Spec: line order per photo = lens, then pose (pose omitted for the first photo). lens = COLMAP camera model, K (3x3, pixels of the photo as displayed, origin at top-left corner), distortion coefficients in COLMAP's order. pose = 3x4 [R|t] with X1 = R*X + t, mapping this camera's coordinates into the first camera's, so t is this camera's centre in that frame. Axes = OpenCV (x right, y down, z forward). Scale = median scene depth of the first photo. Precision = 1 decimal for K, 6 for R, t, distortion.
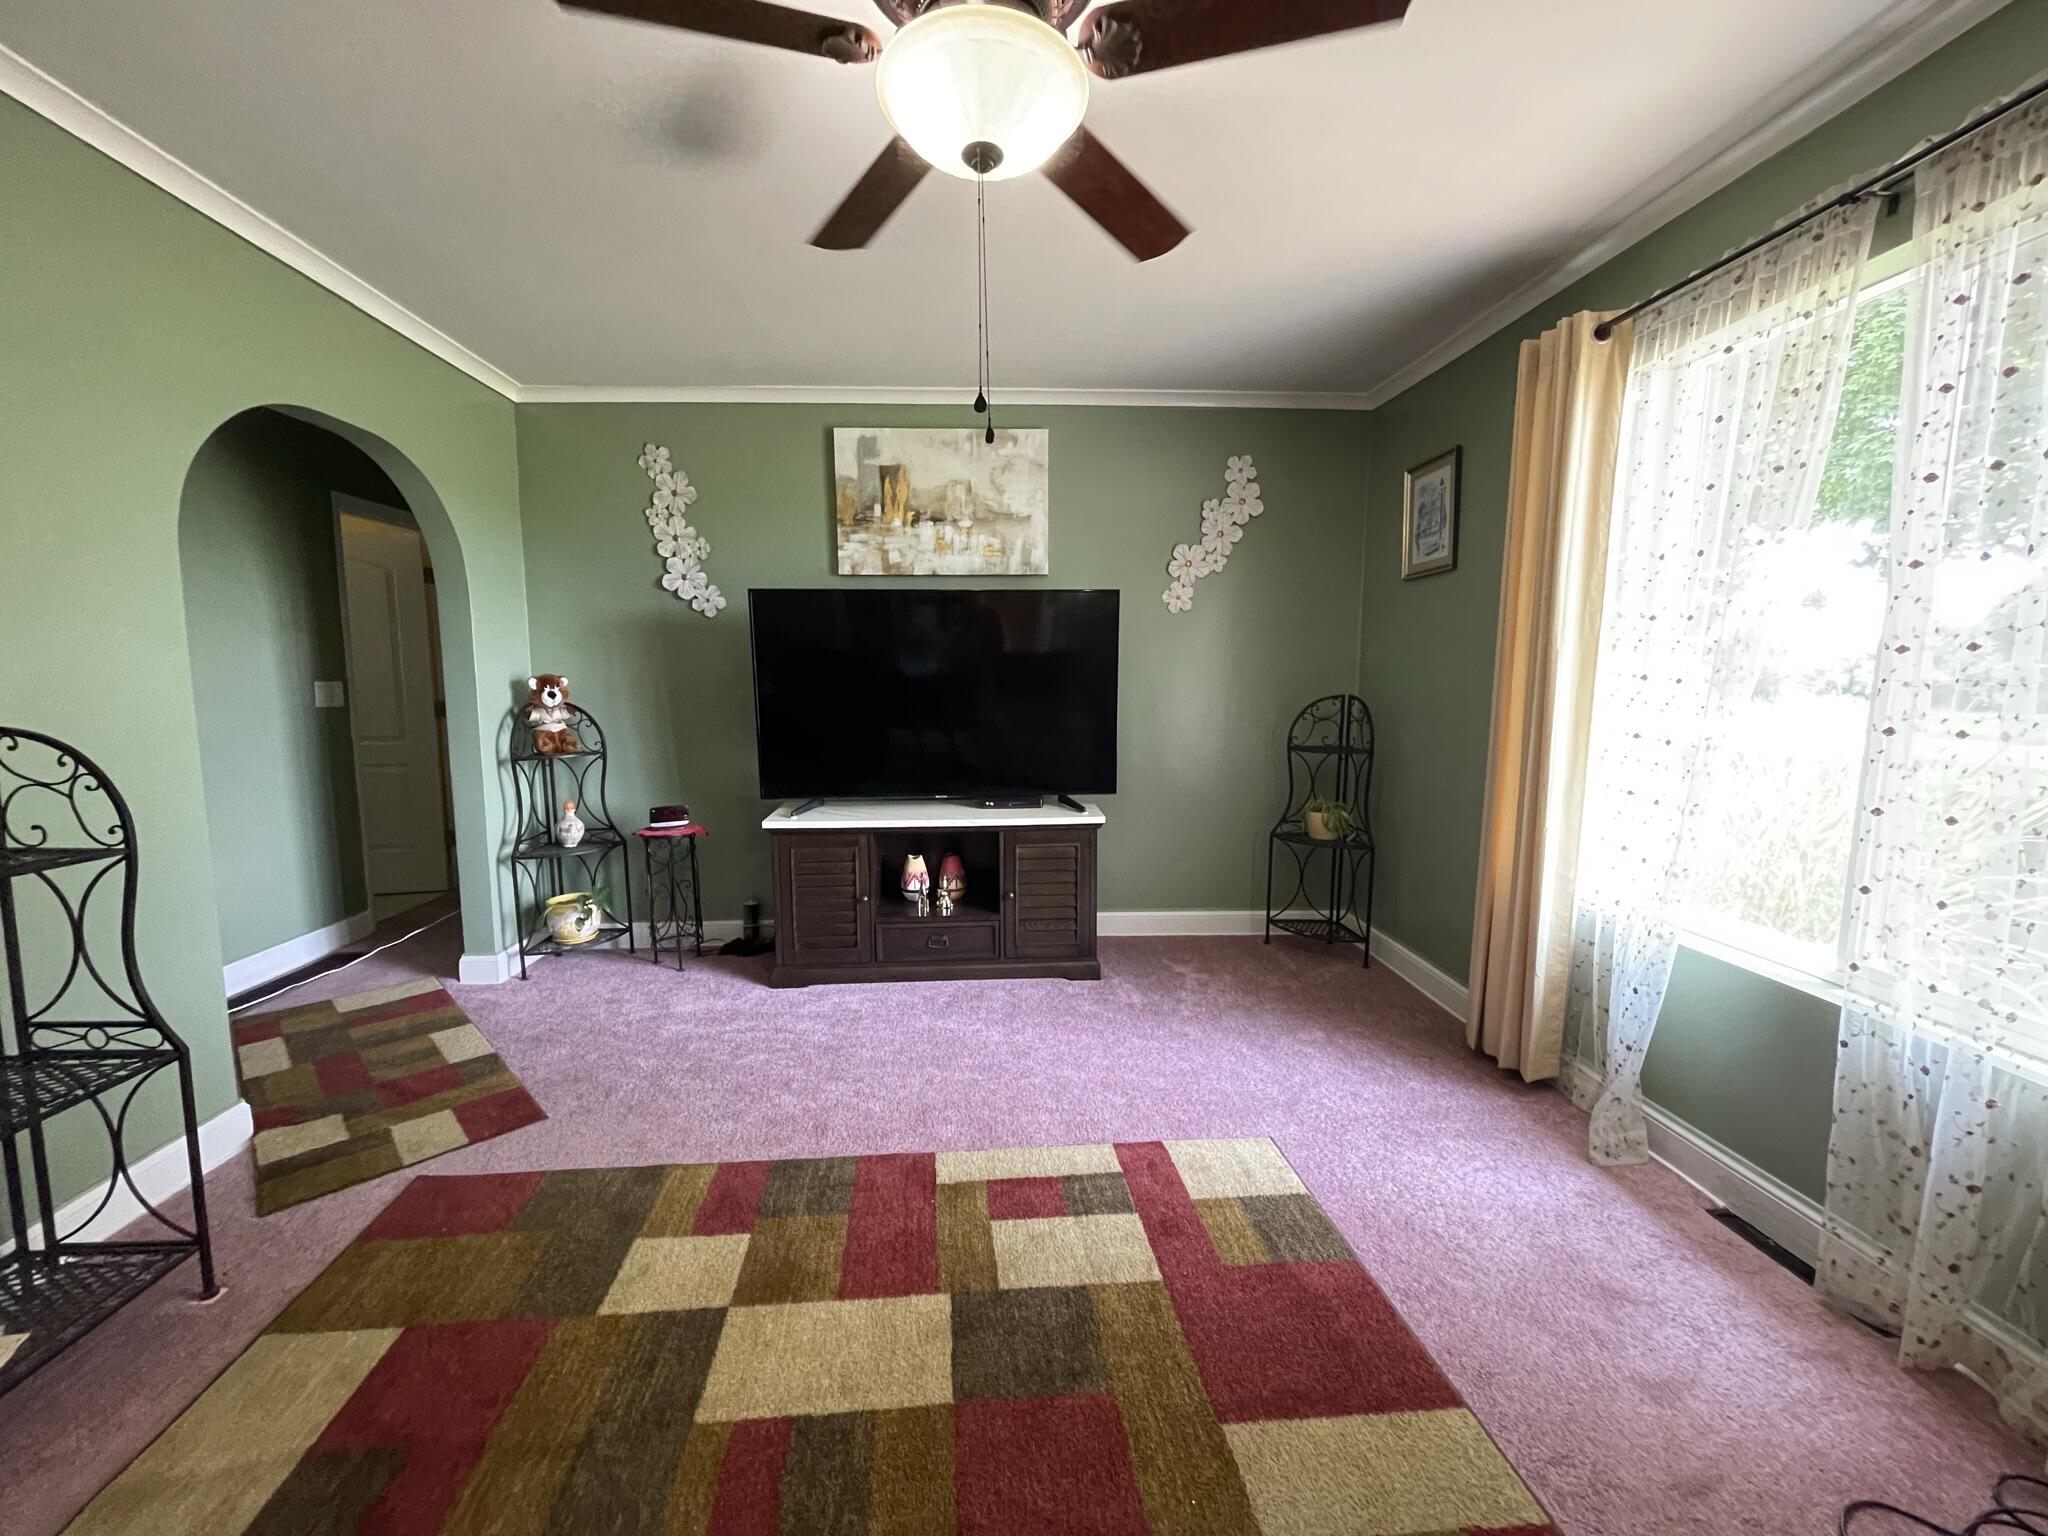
lens RADIAL K [[827.9, 0, 1024.0], [0, 827.9, 768.0], [0, 0, 1]] dist [0.012150, -0.005044]
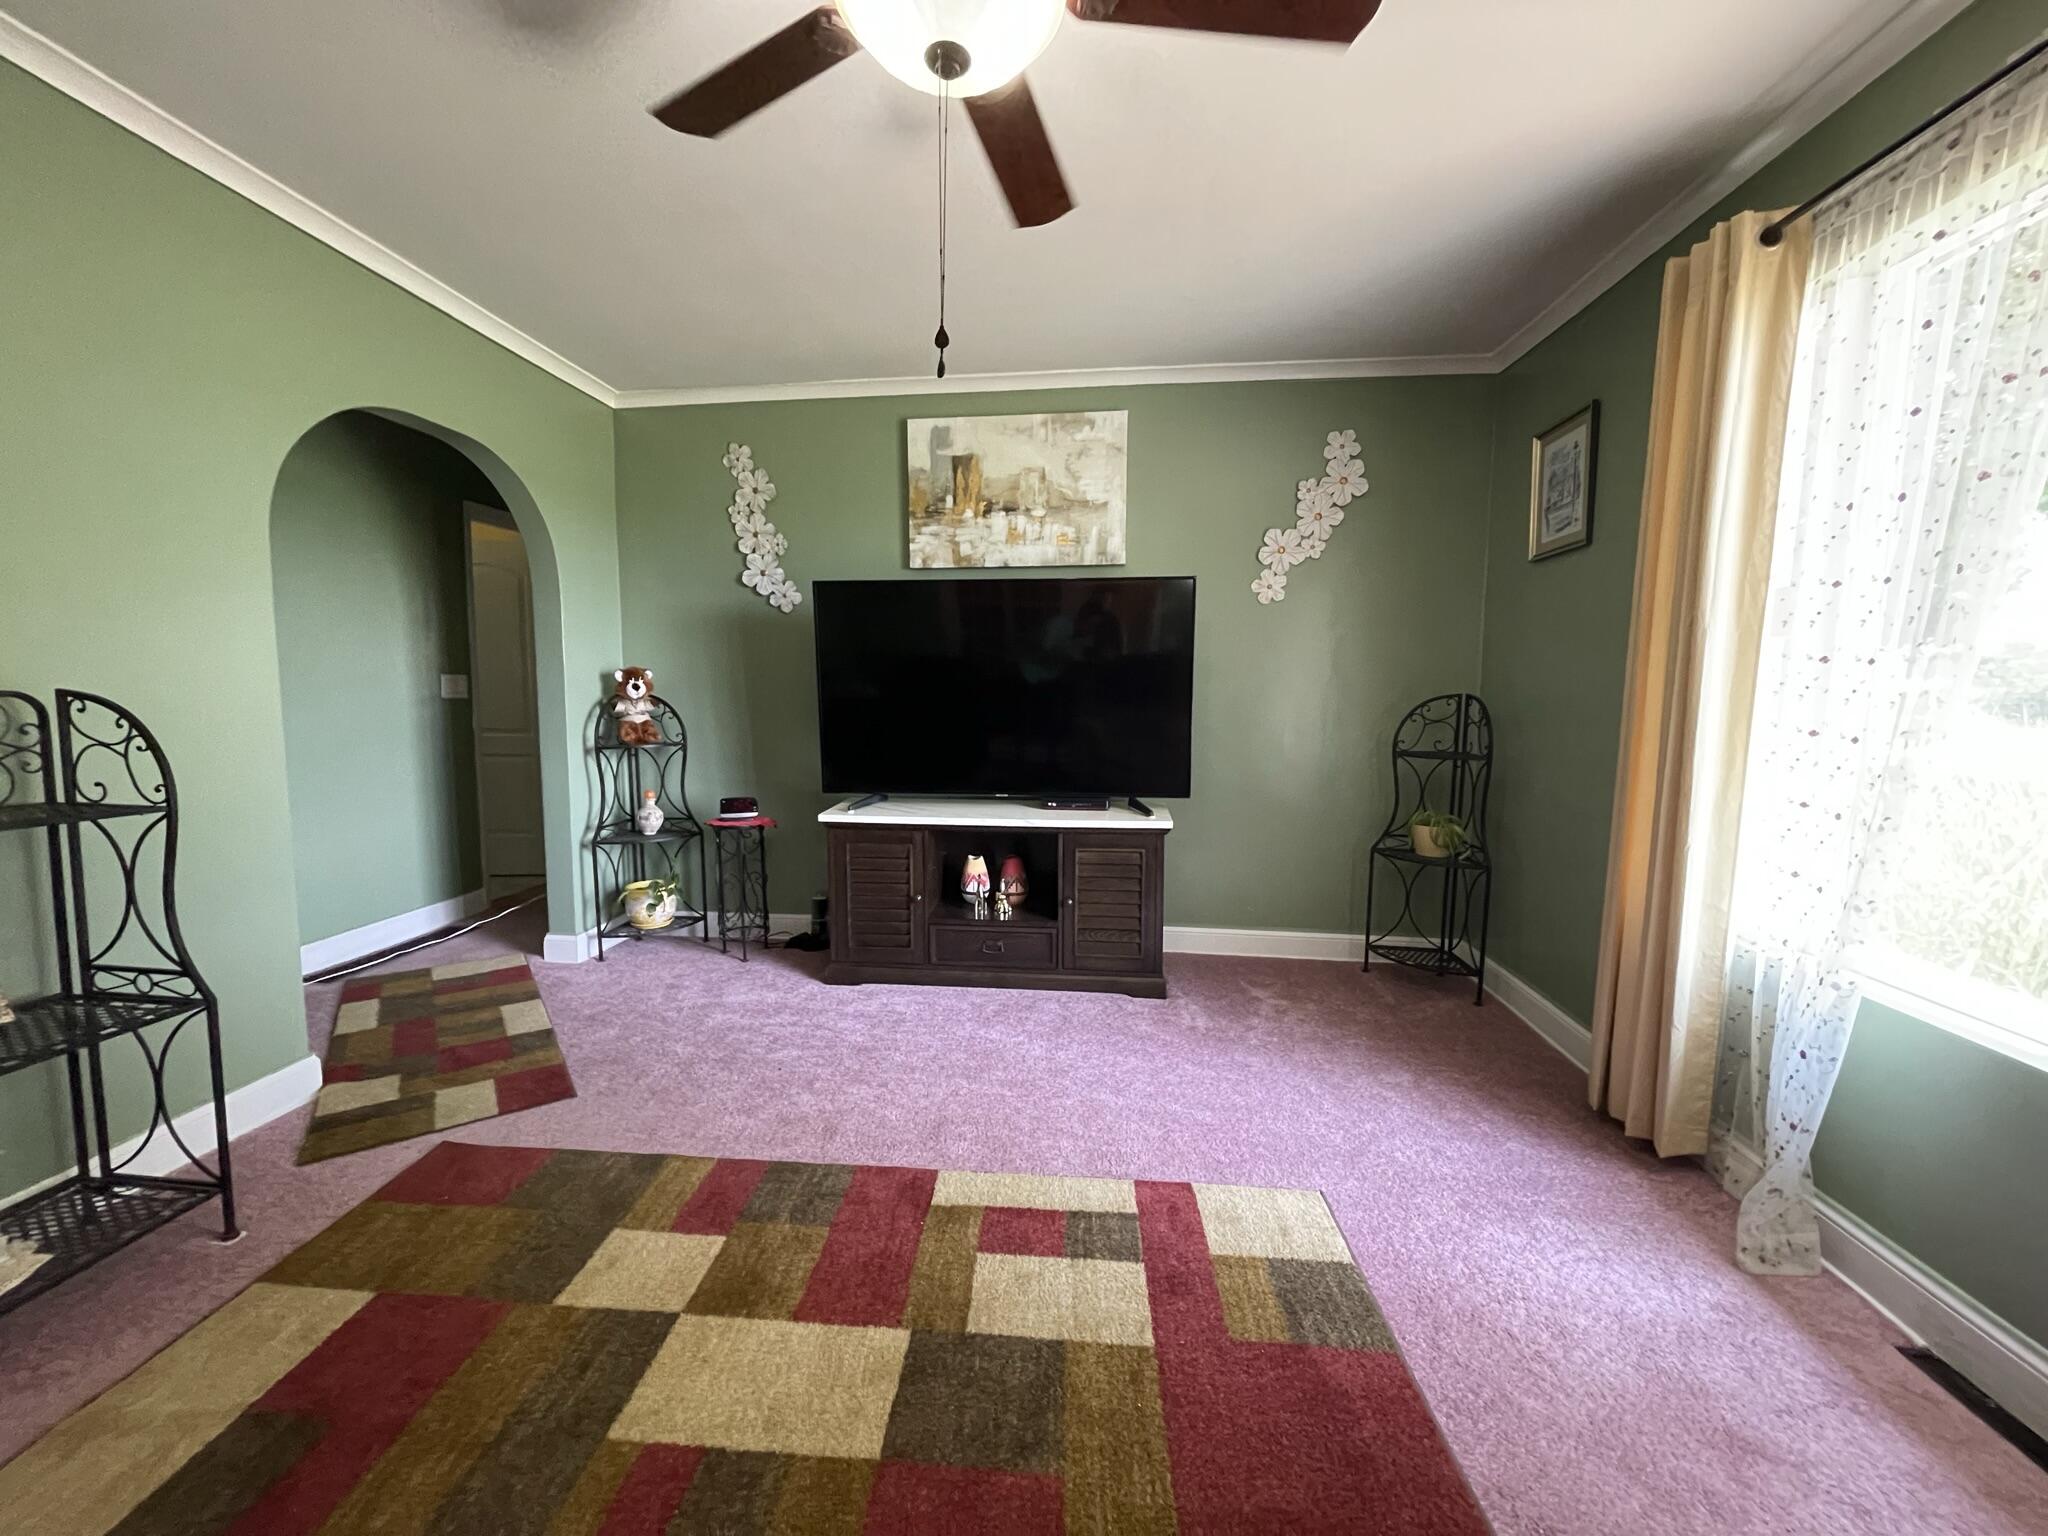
lens RADIAL K [[827.9, 0, 1024.0], [0, 827.9, 768.0], [0, 0, 1]] dist [0.012150, -0.005044]
pose [[0.986047, 0.021938, -0.165016, 0.114566], [-0.024840, 0.999571, -0.015543, 0.023847], [0.164604, 0.019425, 0.986168, 0.082596]]
